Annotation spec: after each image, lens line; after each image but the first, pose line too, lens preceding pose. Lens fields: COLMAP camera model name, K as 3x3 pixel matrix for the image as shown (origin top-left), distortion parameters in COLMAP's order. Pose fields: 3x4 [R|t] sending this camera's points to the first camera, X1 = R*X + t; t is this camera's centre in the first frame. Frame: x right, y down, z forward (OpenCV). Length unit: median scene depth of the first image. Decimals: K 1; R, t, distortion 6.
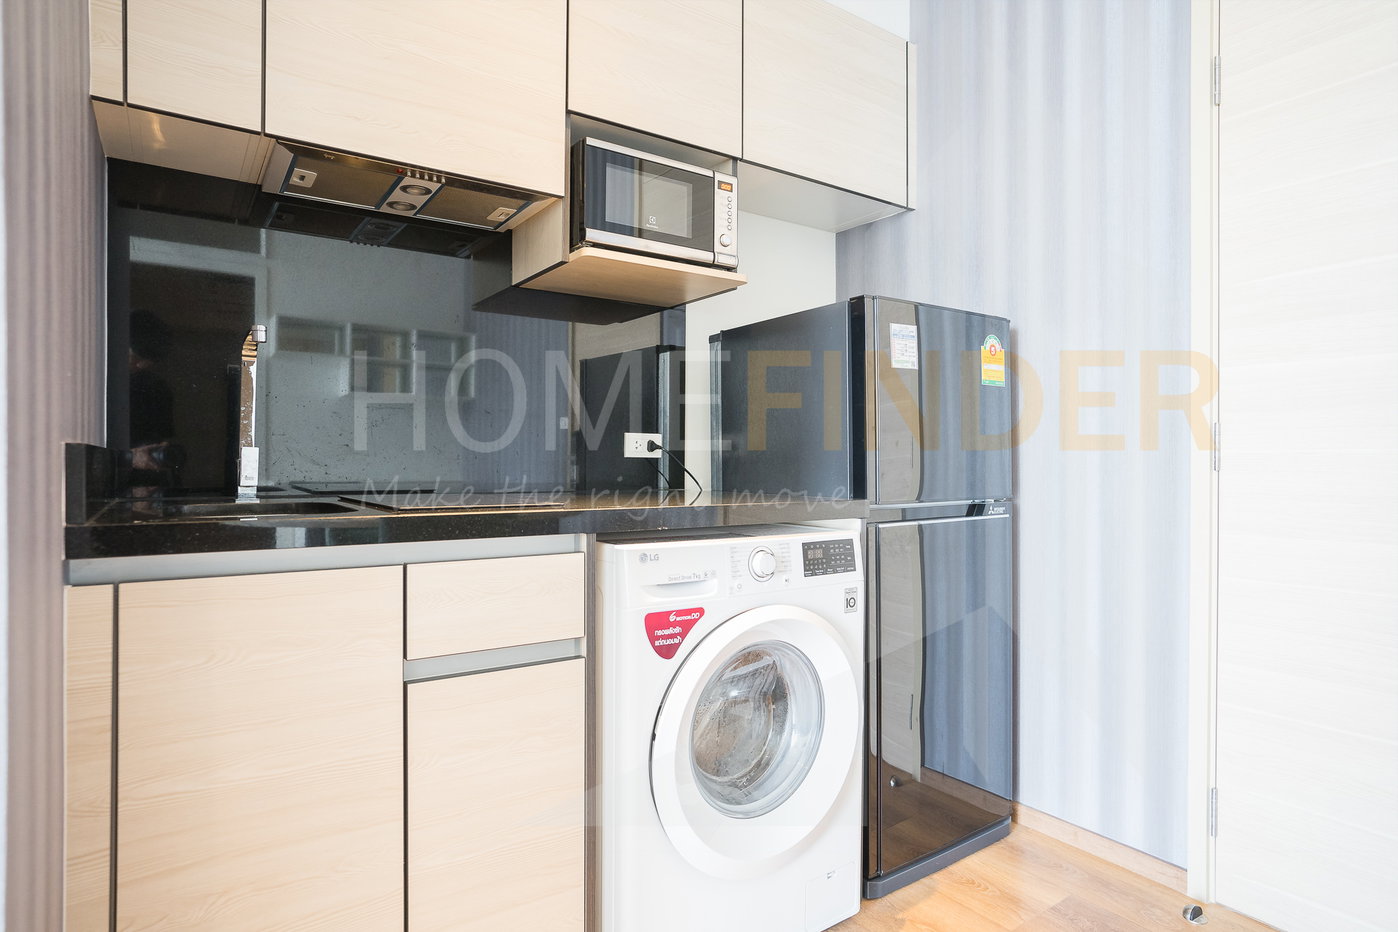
lens RADIAL K [[777.0, 0, 704.1], [0, 777.0, 466.0], [0, 0, 1]] dist [-0.045872, 0.034067]
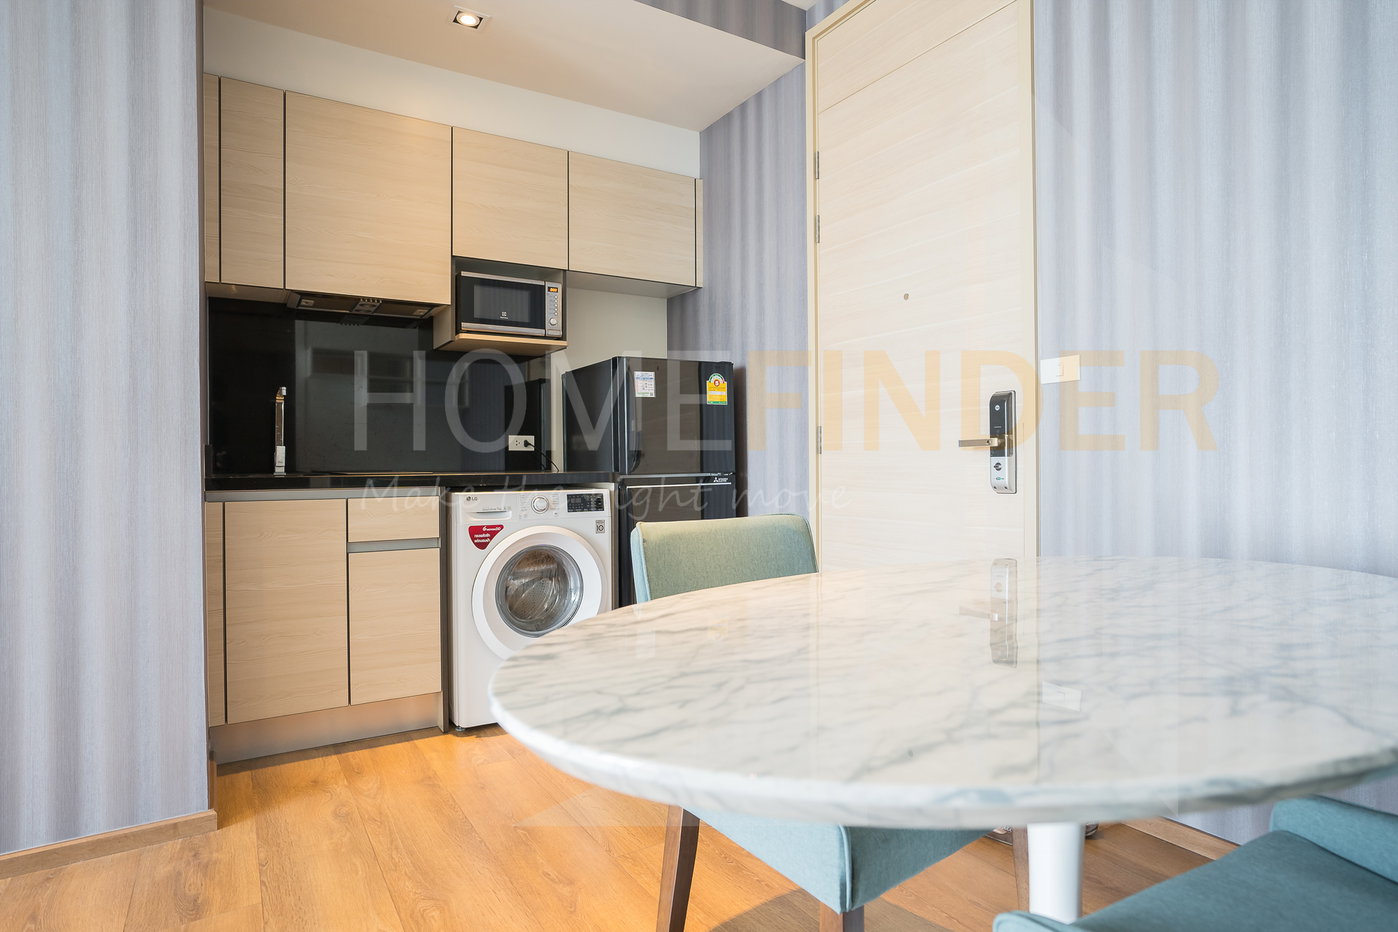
lens RADIAL K [[777.0, 0, 704.1], [0, 777.0, 466.0], [0, 0, 1]] dist [-0.045872, 0.034067]
pose [[0.998498, -0.010196, -0.053826, 0.502449], [0.010335, 0.999944, 0.002302, 0.027384], [0.053799, -0.002855, 0.998548, -0.763706]]
